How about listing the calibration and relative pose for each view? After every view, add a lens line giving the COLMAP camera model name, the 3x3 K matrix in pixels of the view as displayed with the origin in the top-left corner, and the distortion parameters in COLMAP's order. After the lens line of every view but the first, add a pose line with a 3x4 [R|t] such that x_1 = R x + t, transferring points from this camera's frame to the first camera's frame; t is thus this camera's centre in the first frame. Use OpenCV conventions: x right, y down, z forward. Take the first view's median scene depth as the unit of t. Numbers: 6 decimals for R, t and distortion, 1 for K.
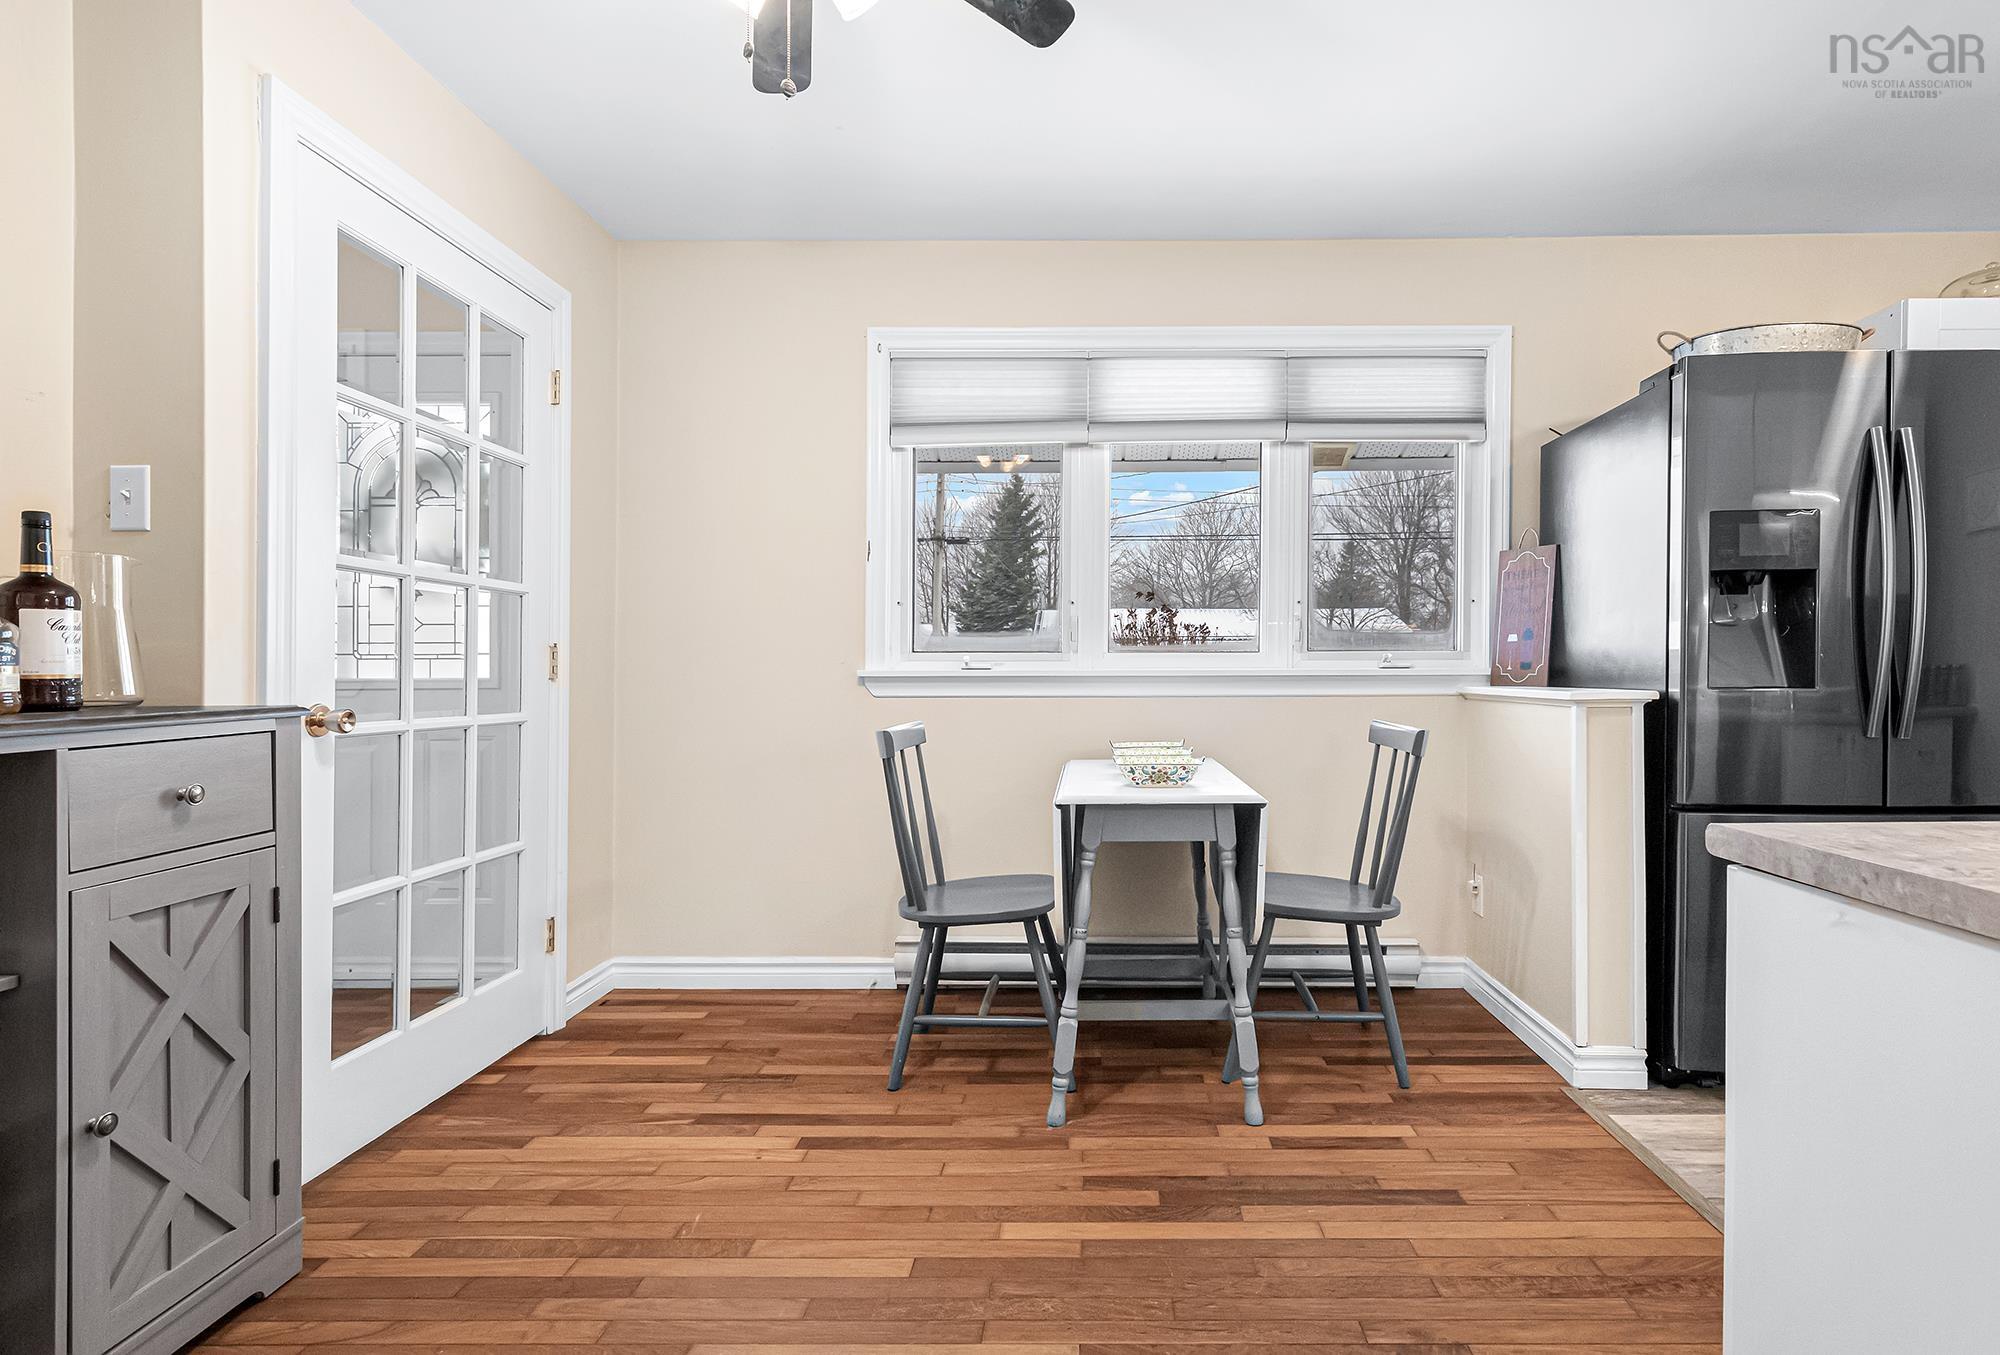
lens RADIAL K [[1033.0, 0, 1069.4], [0, 1033.0, 678.8], [0, 0, 1]] dist [-0.001800, -0.001347]
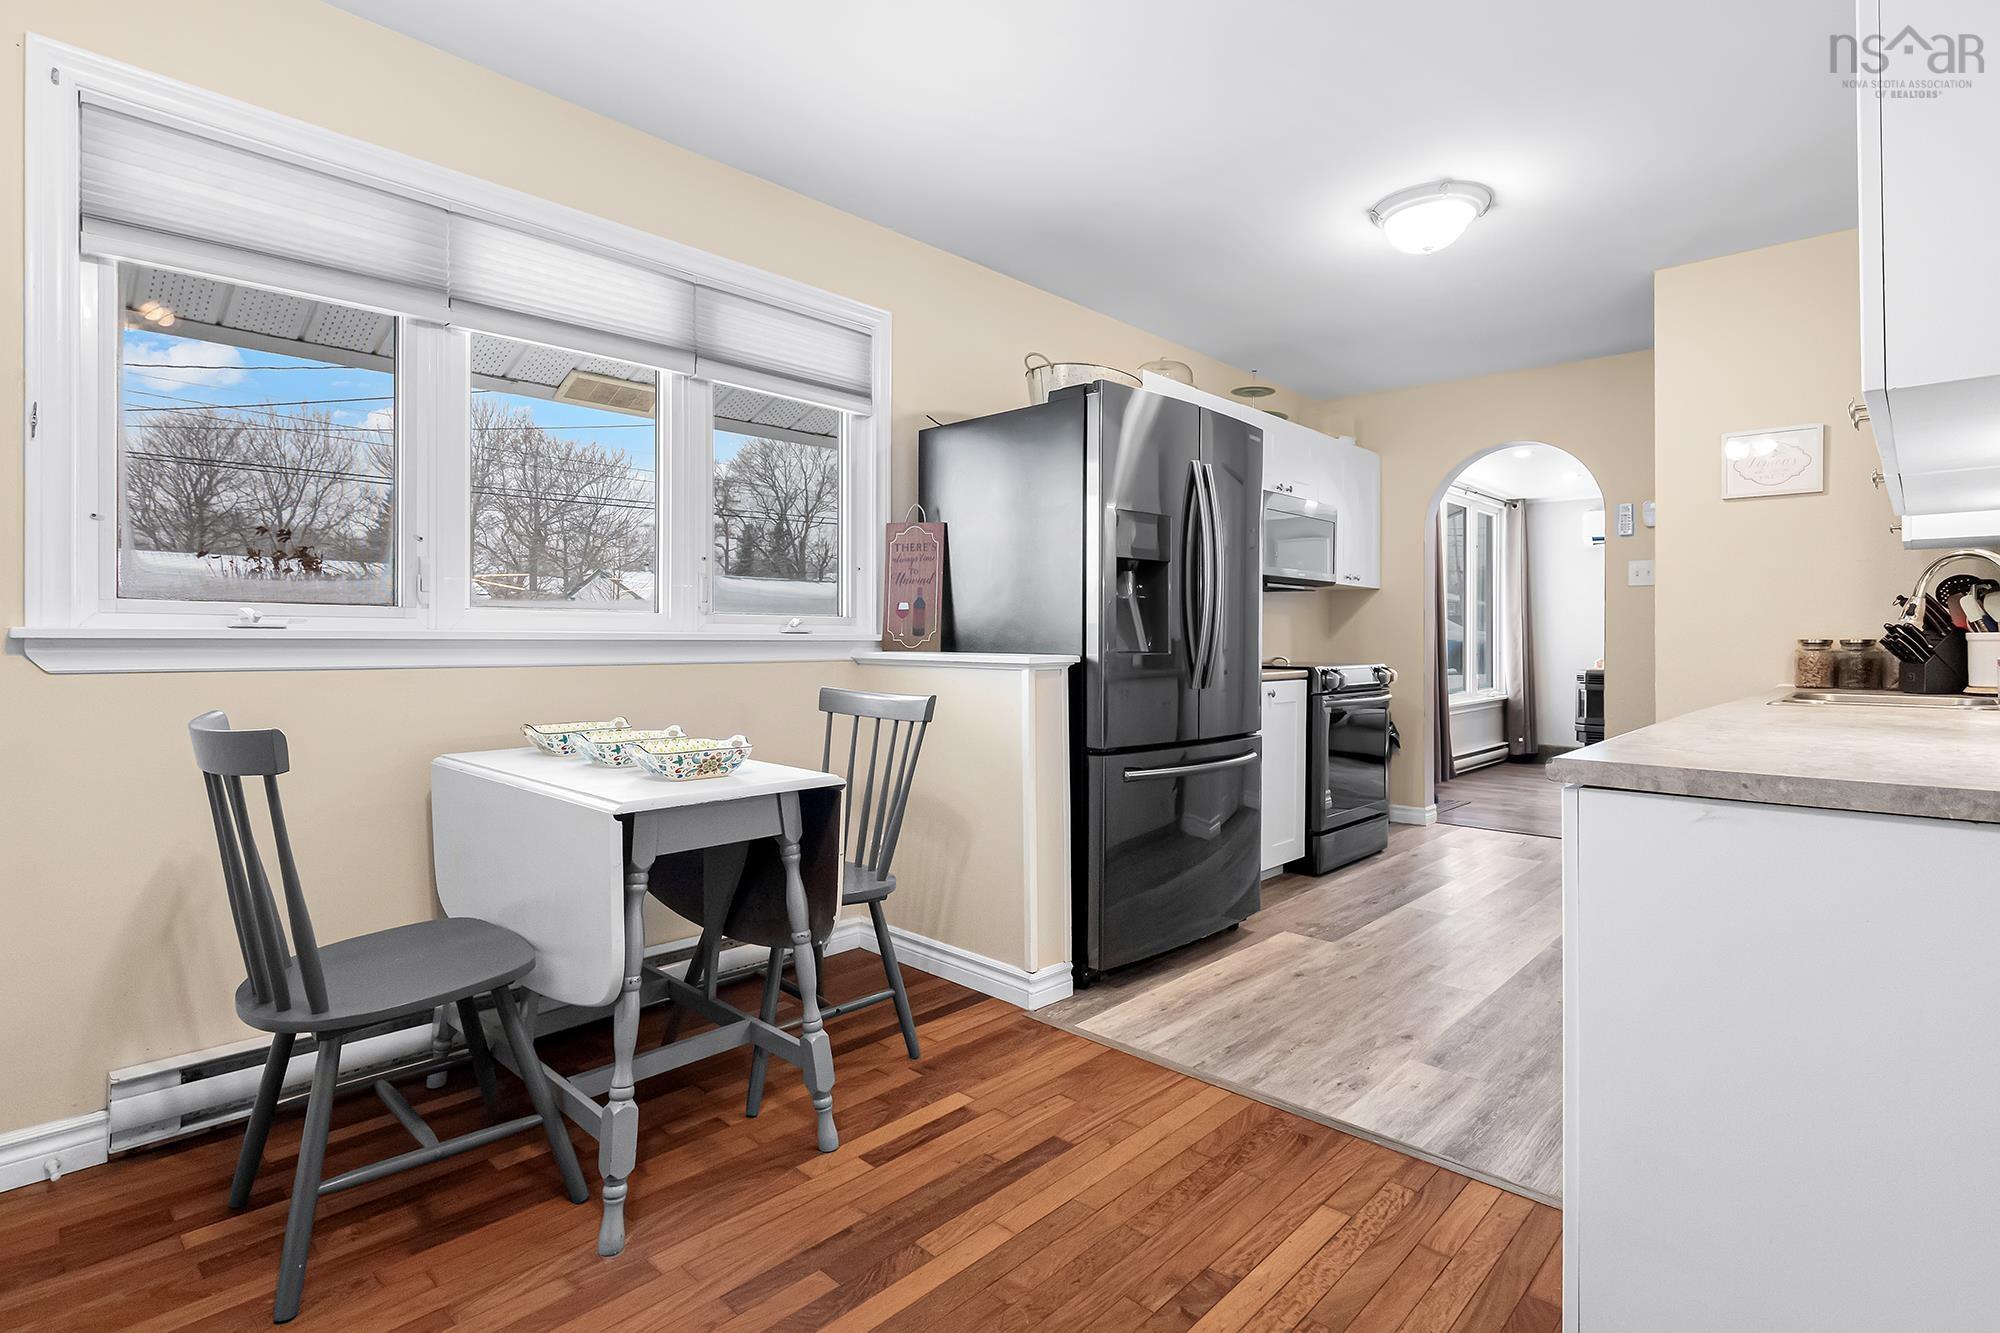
lens RADIAL K [[999.5, 0, 1031.9], [0, 999.5, 640.1], [0, 0, 1]] dist [-0.001543, 0.000346]
pose [[0.660041, 0.006252, 0.751204, -0.327153], [-0.003668, 0.999980, -0.005099, 0.000124], [-0.751221, 0.000610, 0.660051, 0.286475]]
